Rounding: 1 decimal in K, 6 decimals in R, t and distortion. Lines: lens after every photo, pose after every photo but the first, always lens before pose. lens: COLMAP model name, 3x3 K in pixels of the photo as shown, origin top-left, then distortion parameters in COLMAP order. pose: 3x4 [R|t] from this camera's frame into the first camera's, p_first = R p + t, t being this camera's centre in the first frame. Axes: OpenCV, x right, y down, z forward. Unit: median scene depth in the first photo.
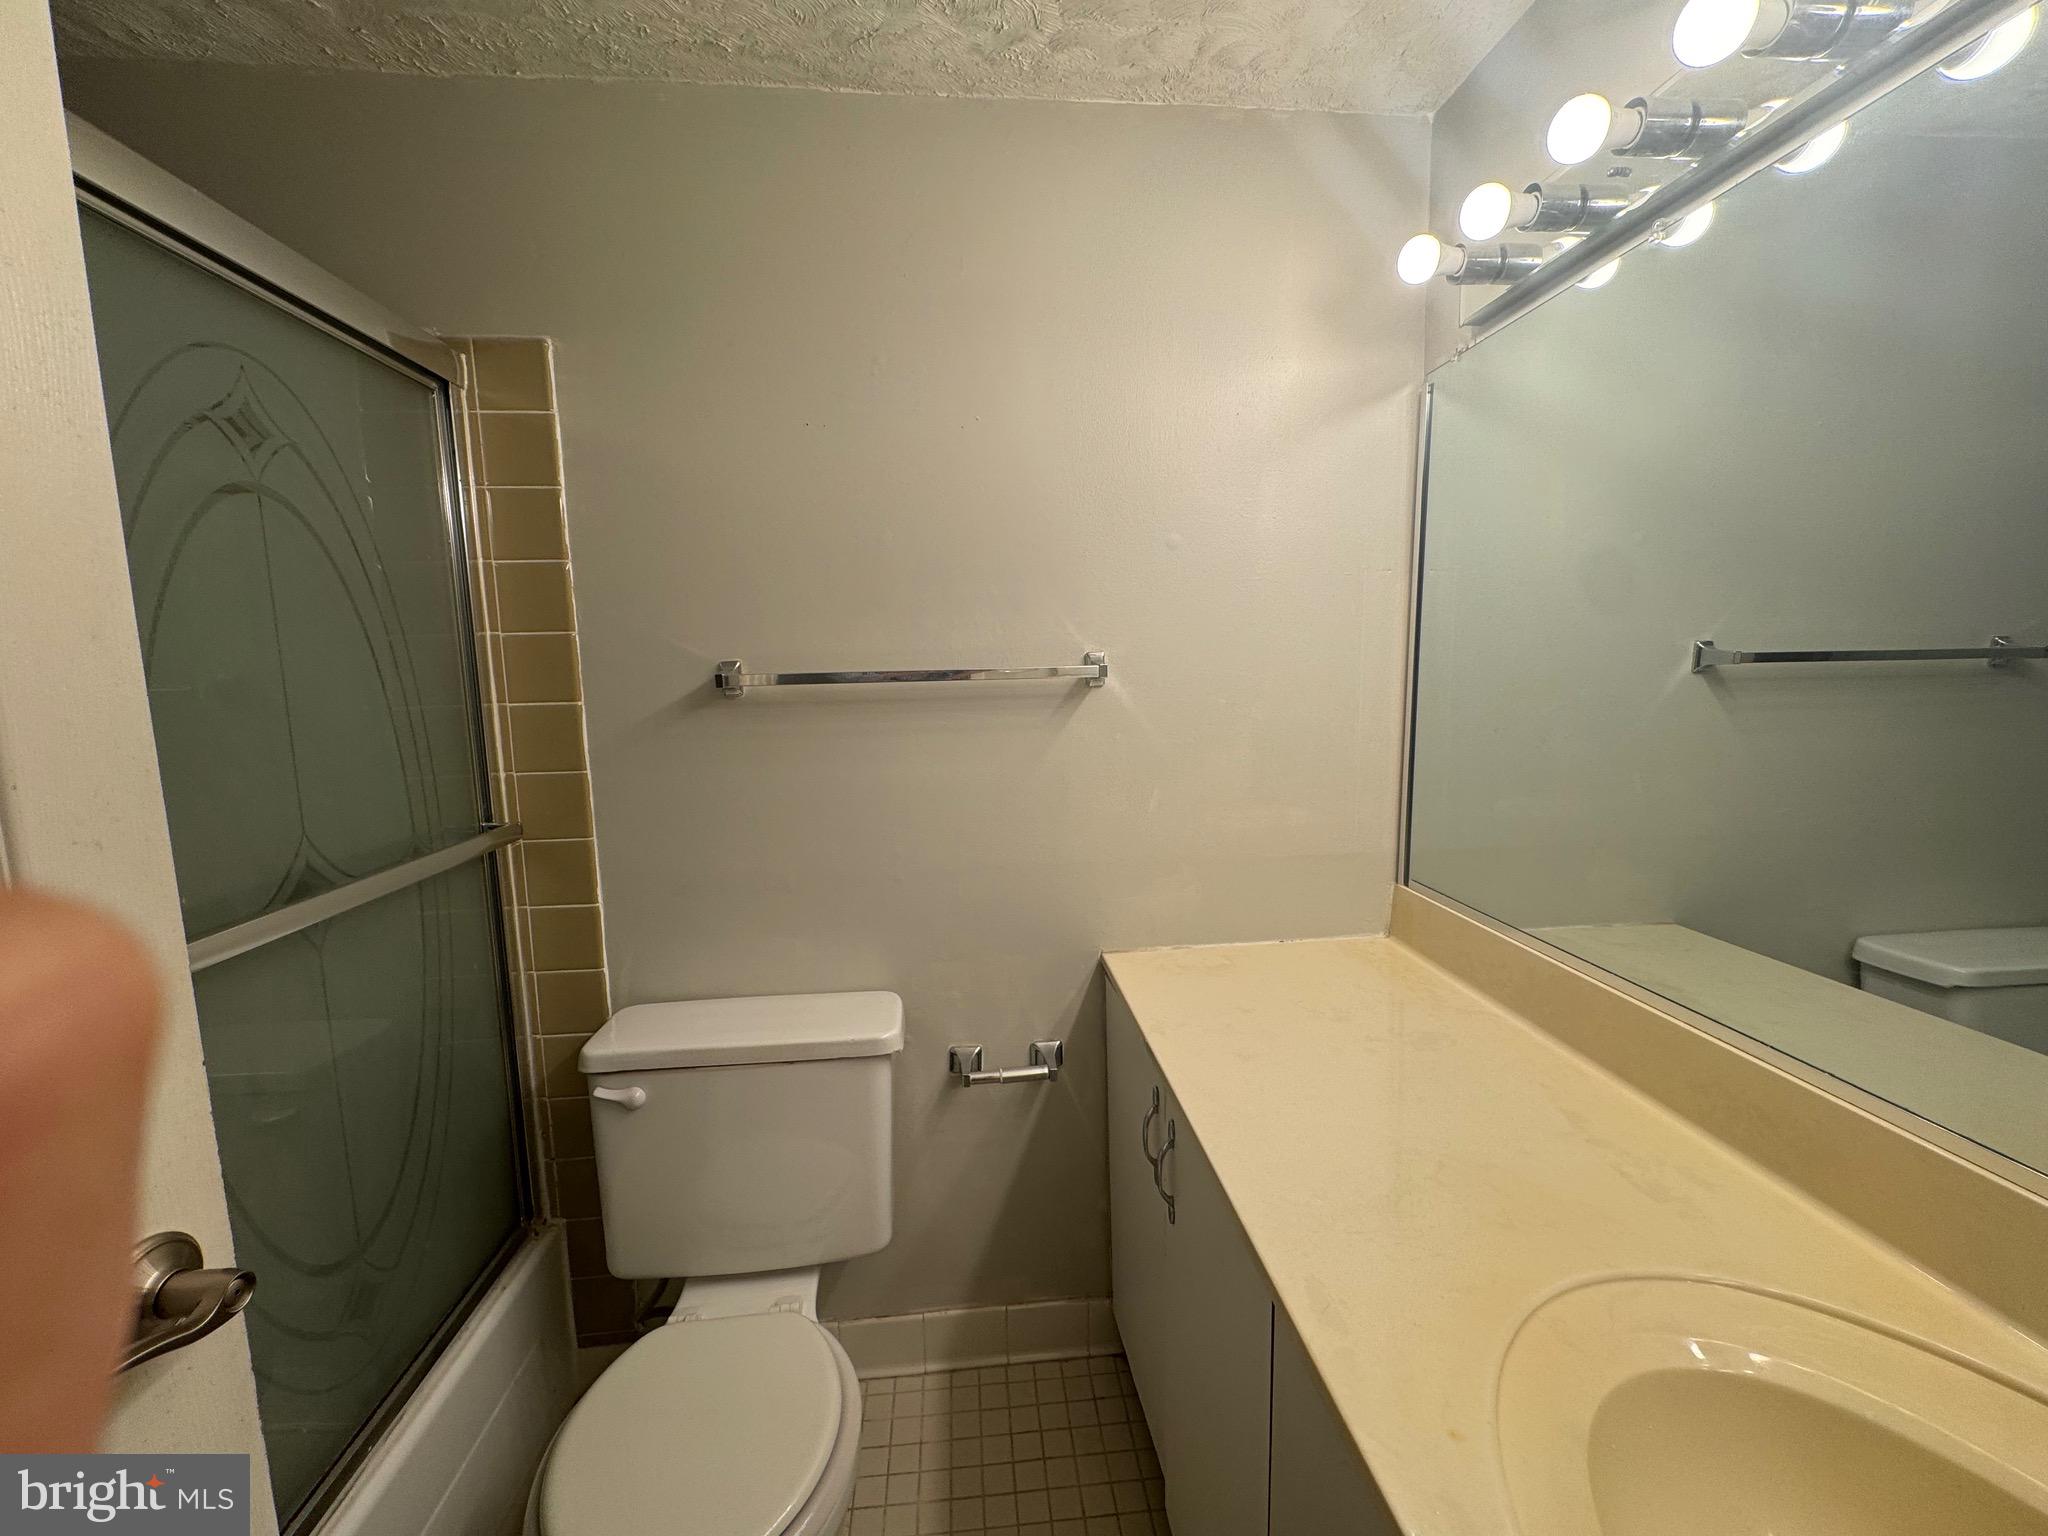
lens RADIAL K [[840.3, 0, 1026.6], [0, 840.3, 769.3], [0, 0, 1]] dist [-0.004746, 0.000827]
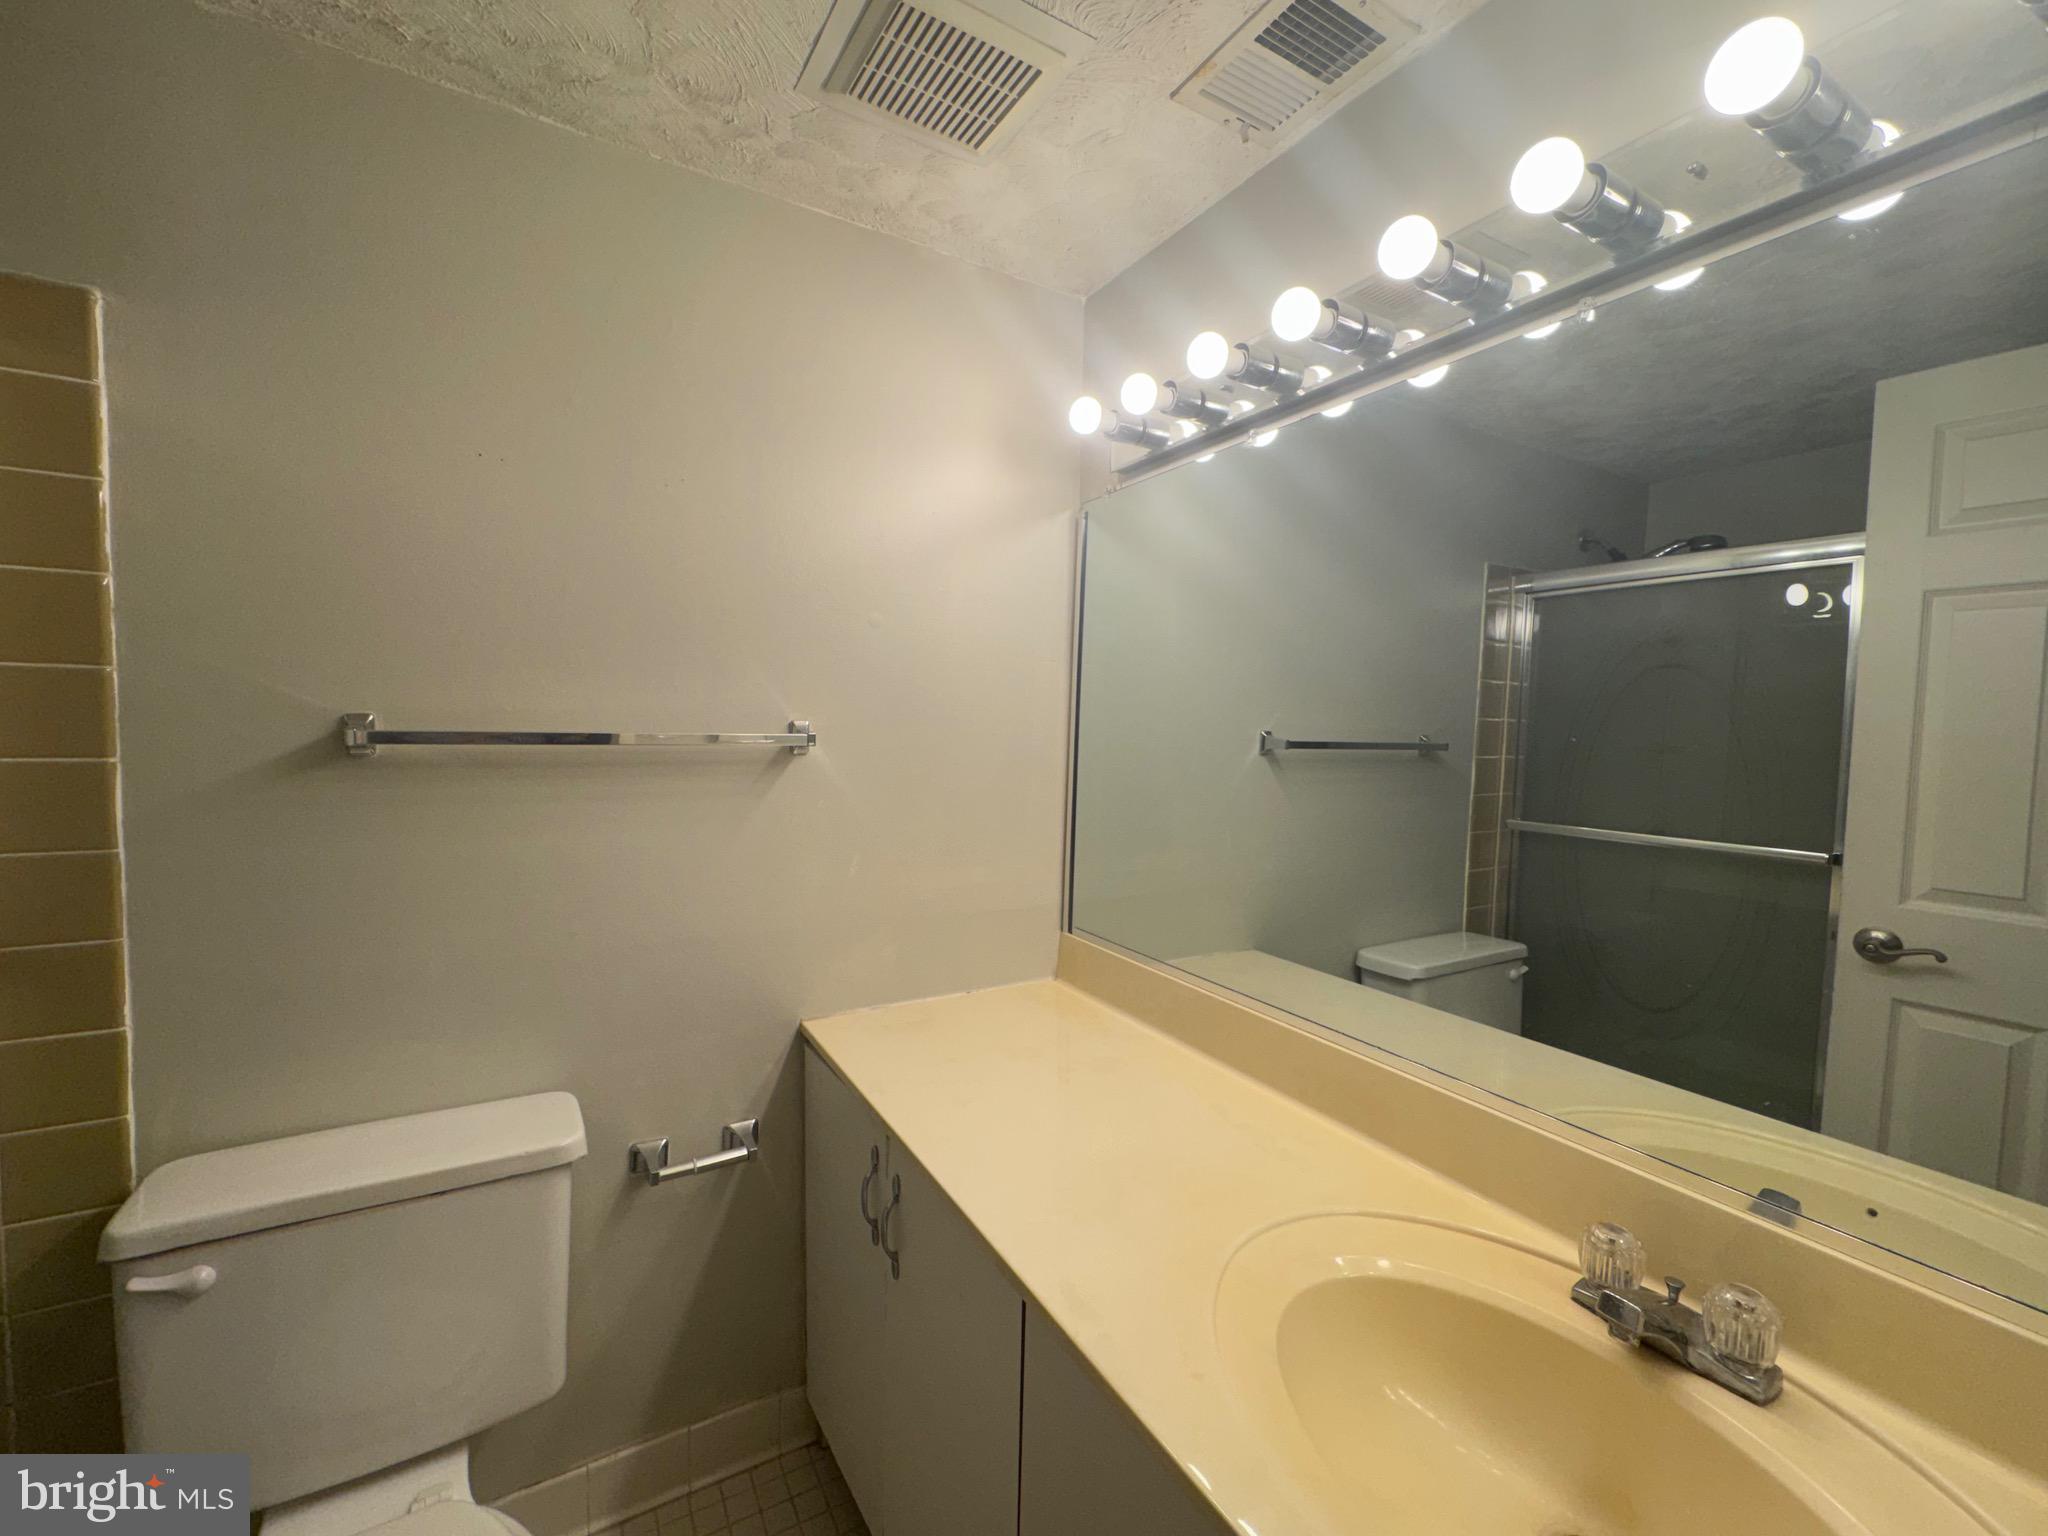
lens RADIAL K [[840.3, 0, 1020.5], [0, 840.3, 770.6], [0, 0, 1]] dist [-0.004746, 0.000827]
pose [[0.904844, 0.016668, 0.425416, -0.111151], [0.013229, 0.997650, -0.067226, -0.007392], [-0.425537, 0.066457, 0.902498, -0.028018]]
